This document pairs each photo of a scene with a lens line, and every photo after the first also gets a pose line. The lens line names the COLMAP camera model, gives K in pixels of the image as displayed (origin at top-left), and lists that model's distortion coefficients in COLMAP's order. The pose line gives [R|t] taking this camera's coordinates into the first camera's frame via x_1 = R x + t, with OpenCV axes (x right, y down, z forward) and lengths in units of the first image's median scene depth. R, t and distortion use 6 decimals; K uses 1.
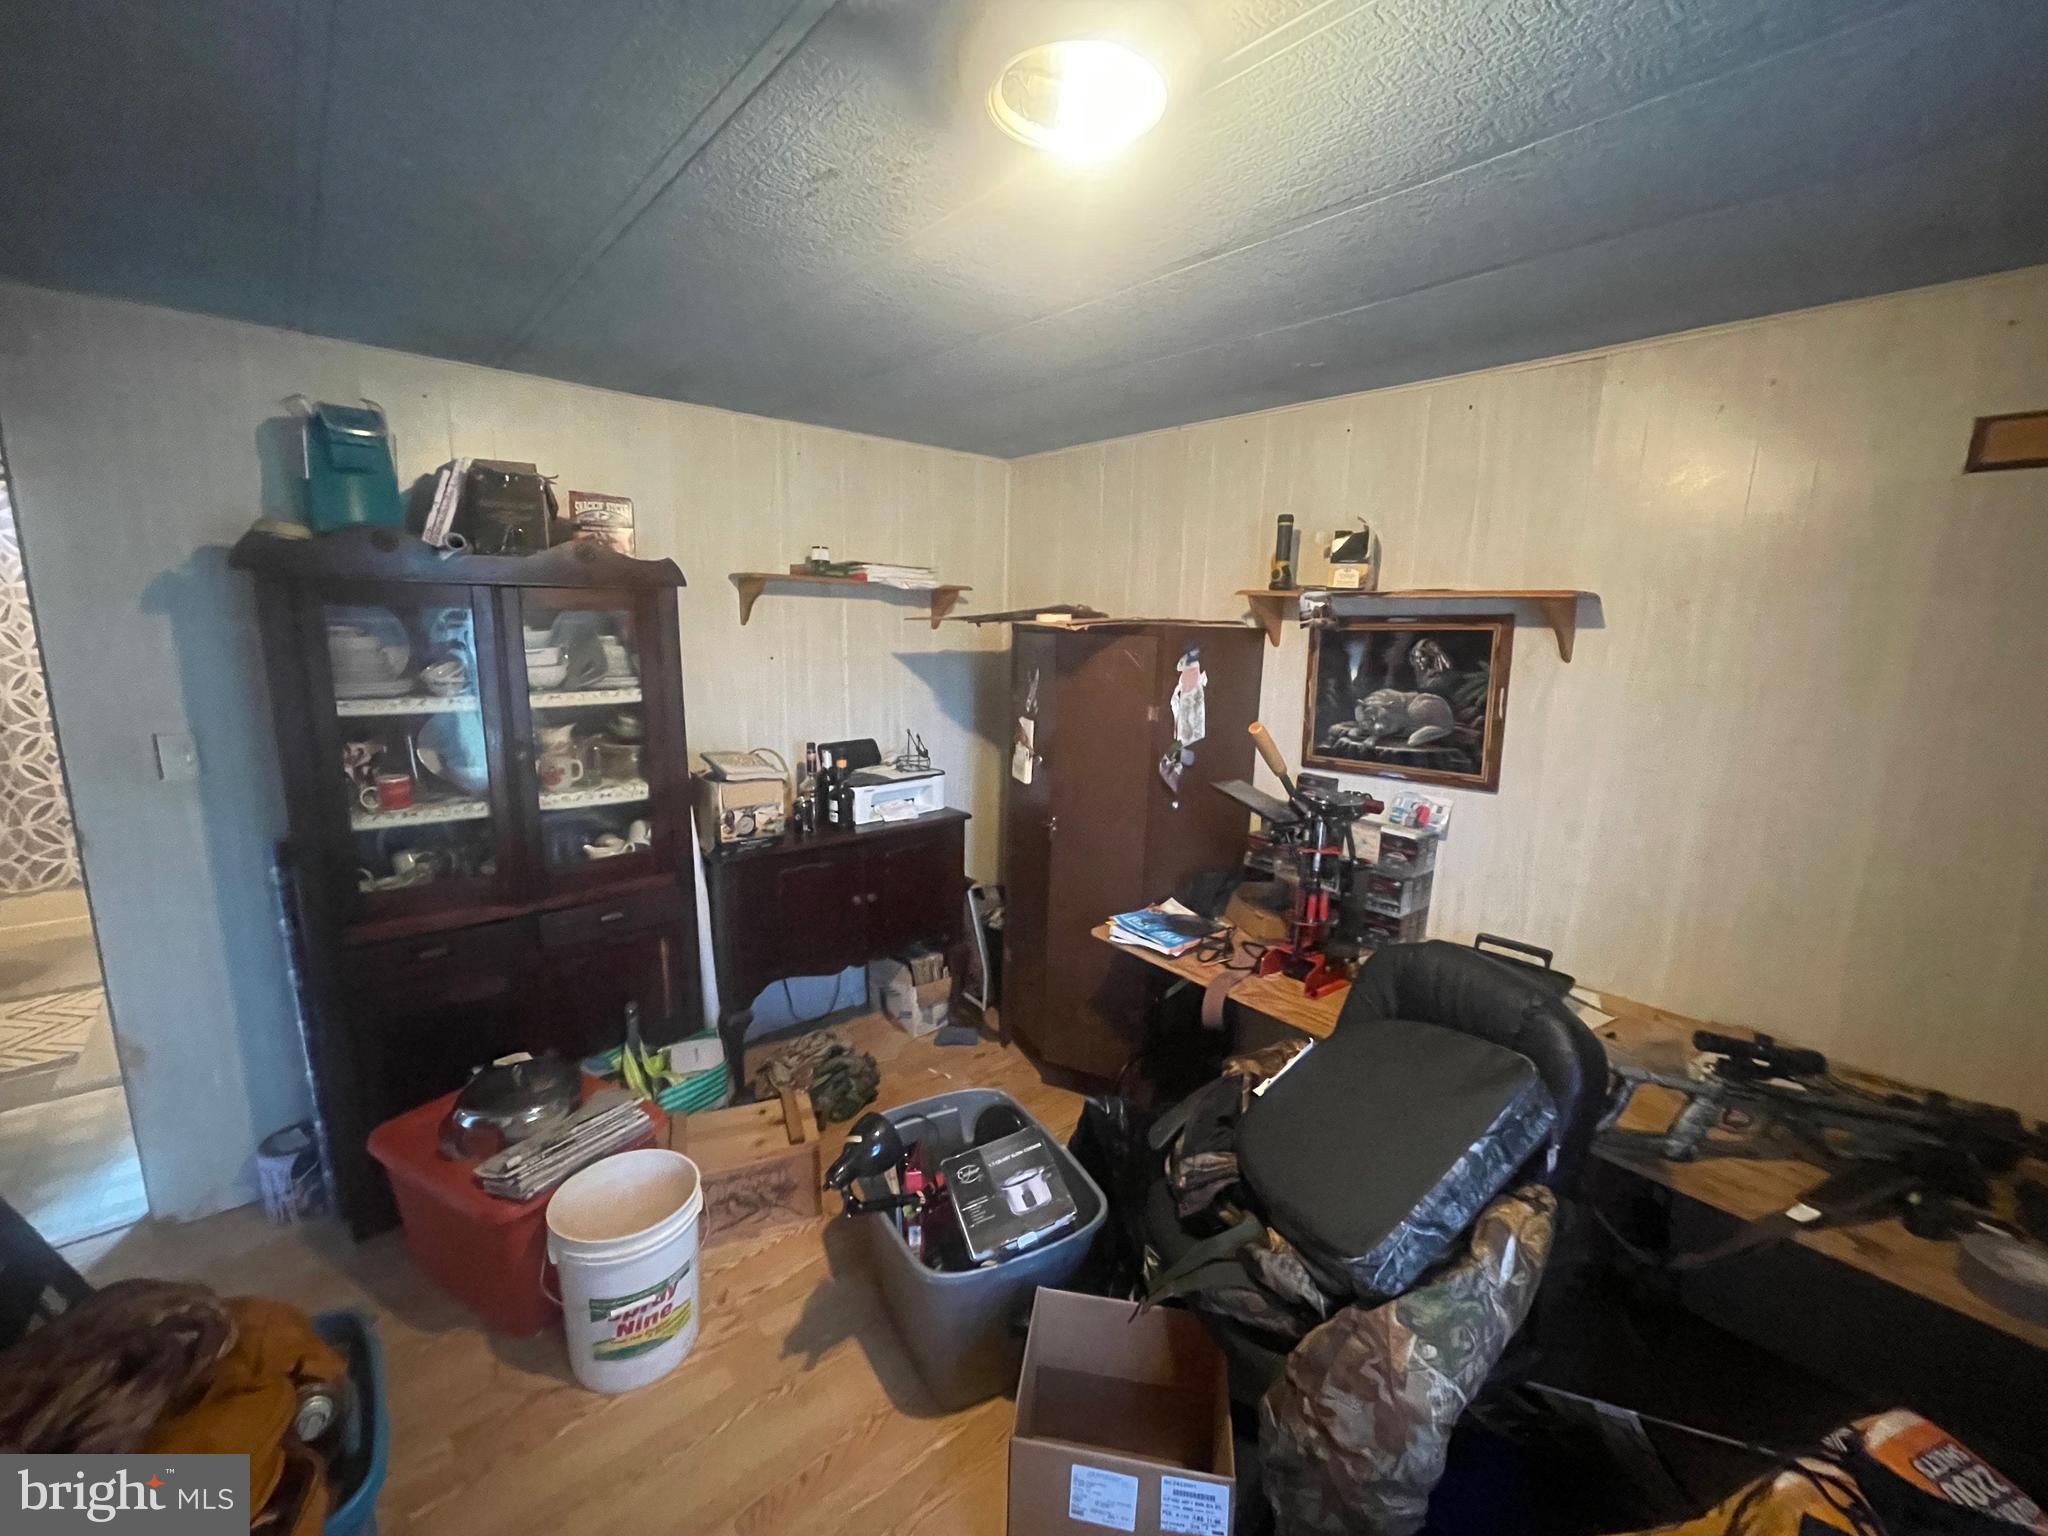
lens RADIAL K [[830.1, 0, 1023.3], [0, 830.1, 767.7], [0, 0, 1]] dist [-0.000668, -0.001608]
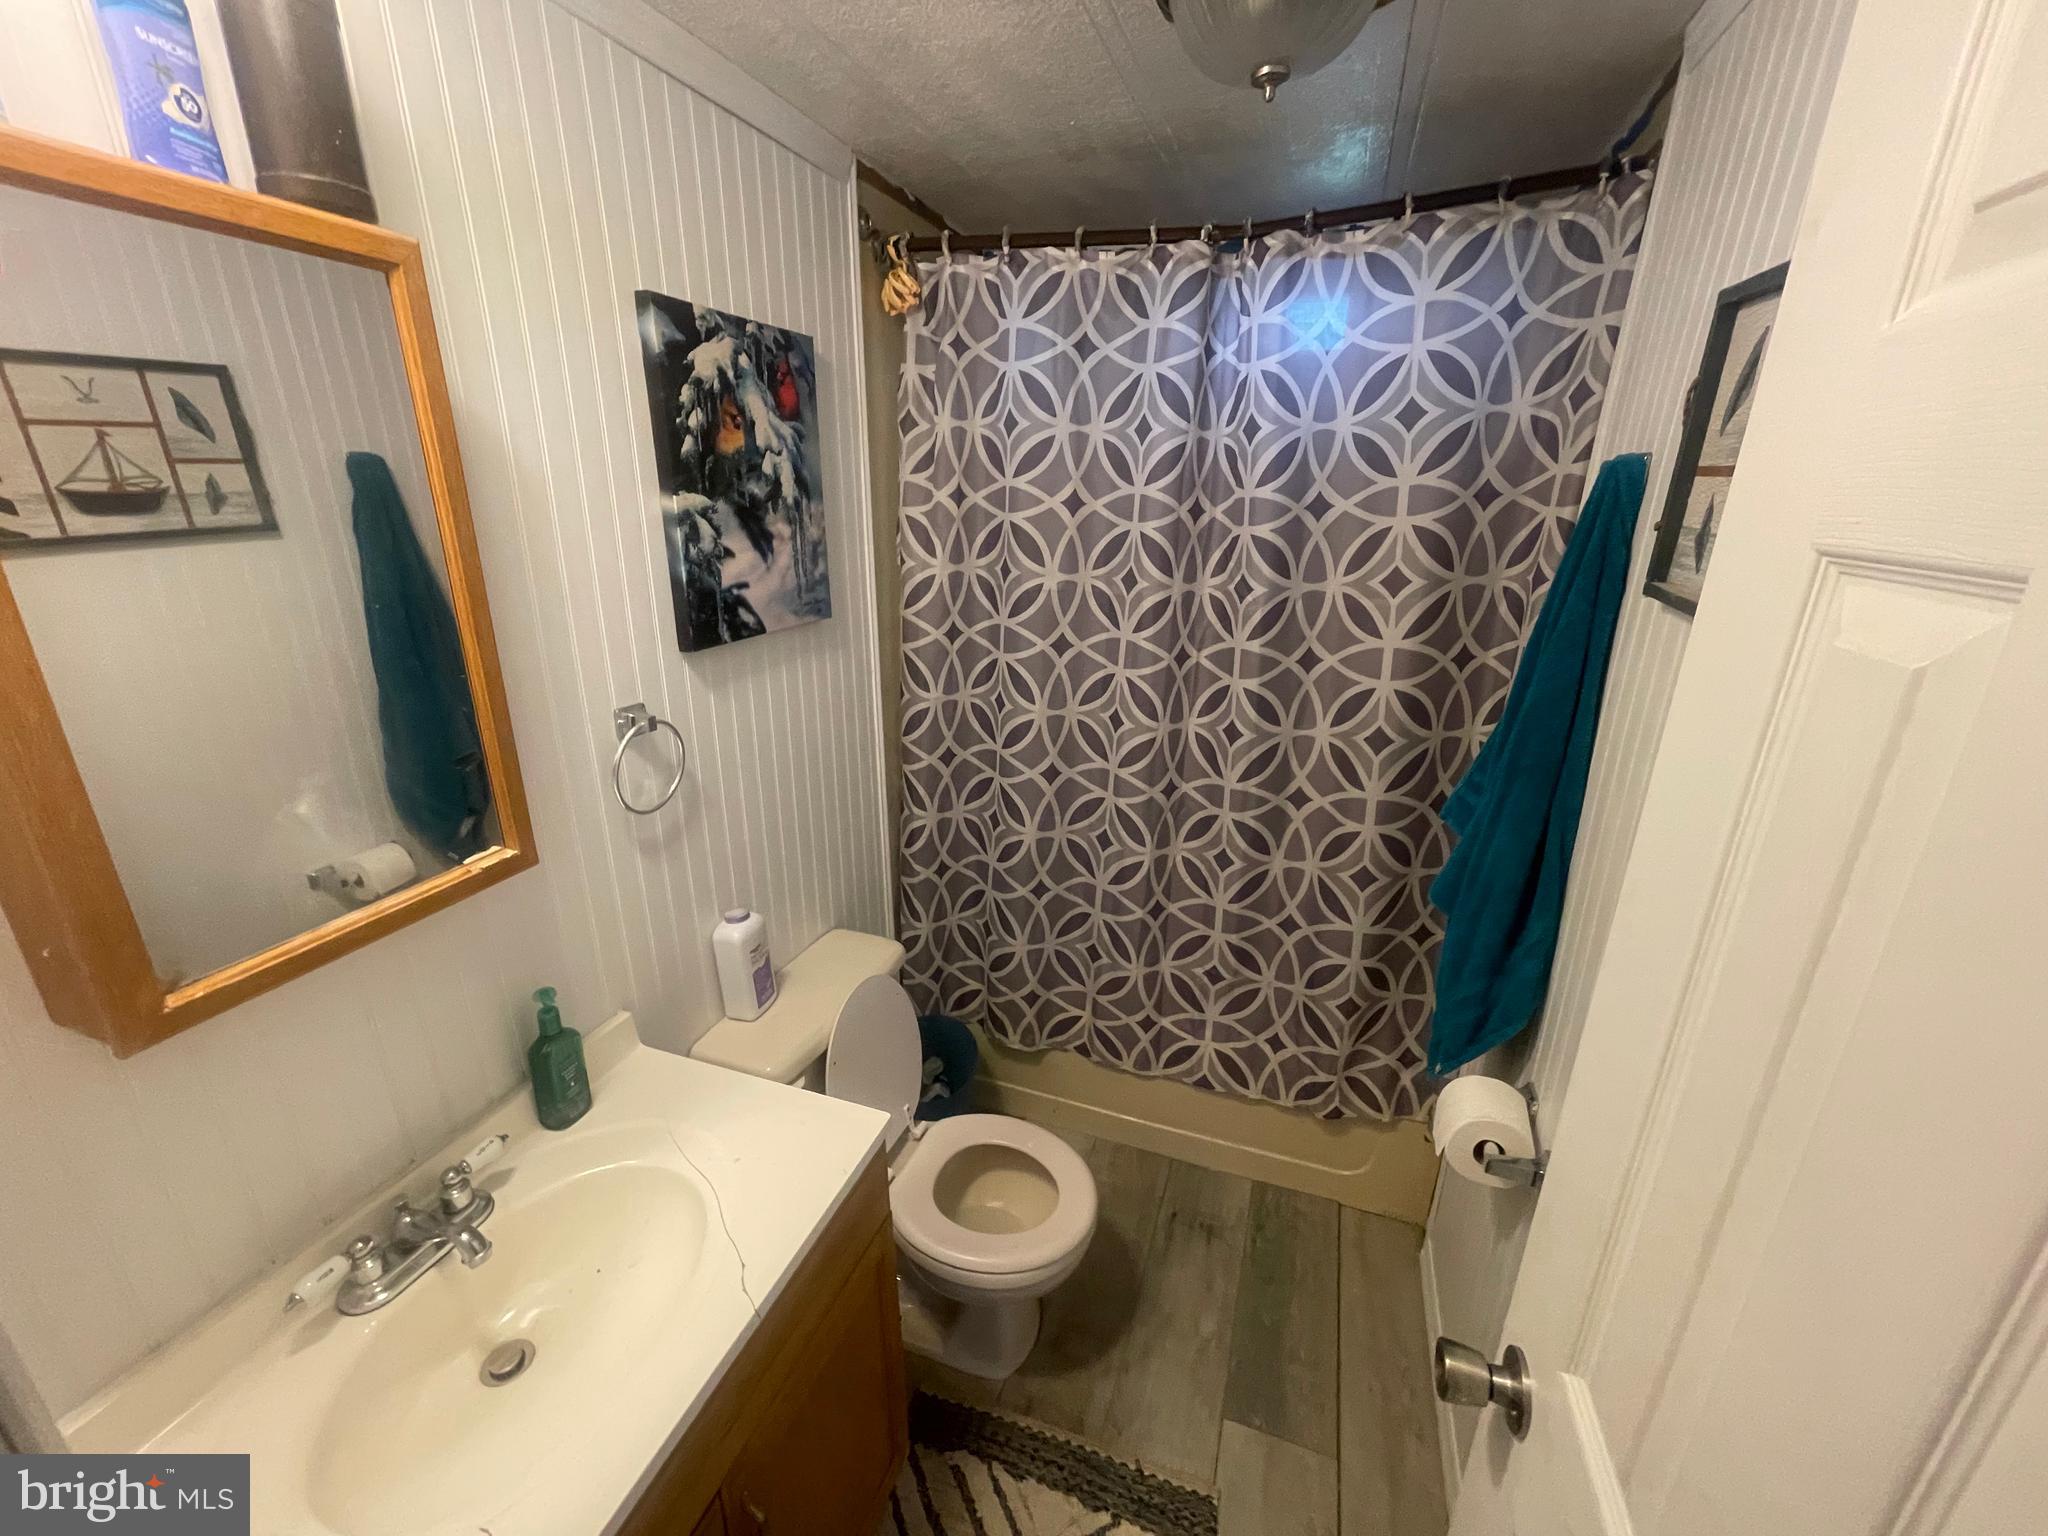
lens RADIAL K [[830.1, 0, 1023.6], [0, 830.1, 769.5], [0, 0, 1]] dist [-0.000668, -0.001608]
pose [[0.440483, 0.276015, -0.854278, -0.834572], [-0.146912, 0.960899, 0.234713, -0.157212], [0.885659, 0.022117, 0.463810, 0.676875]]
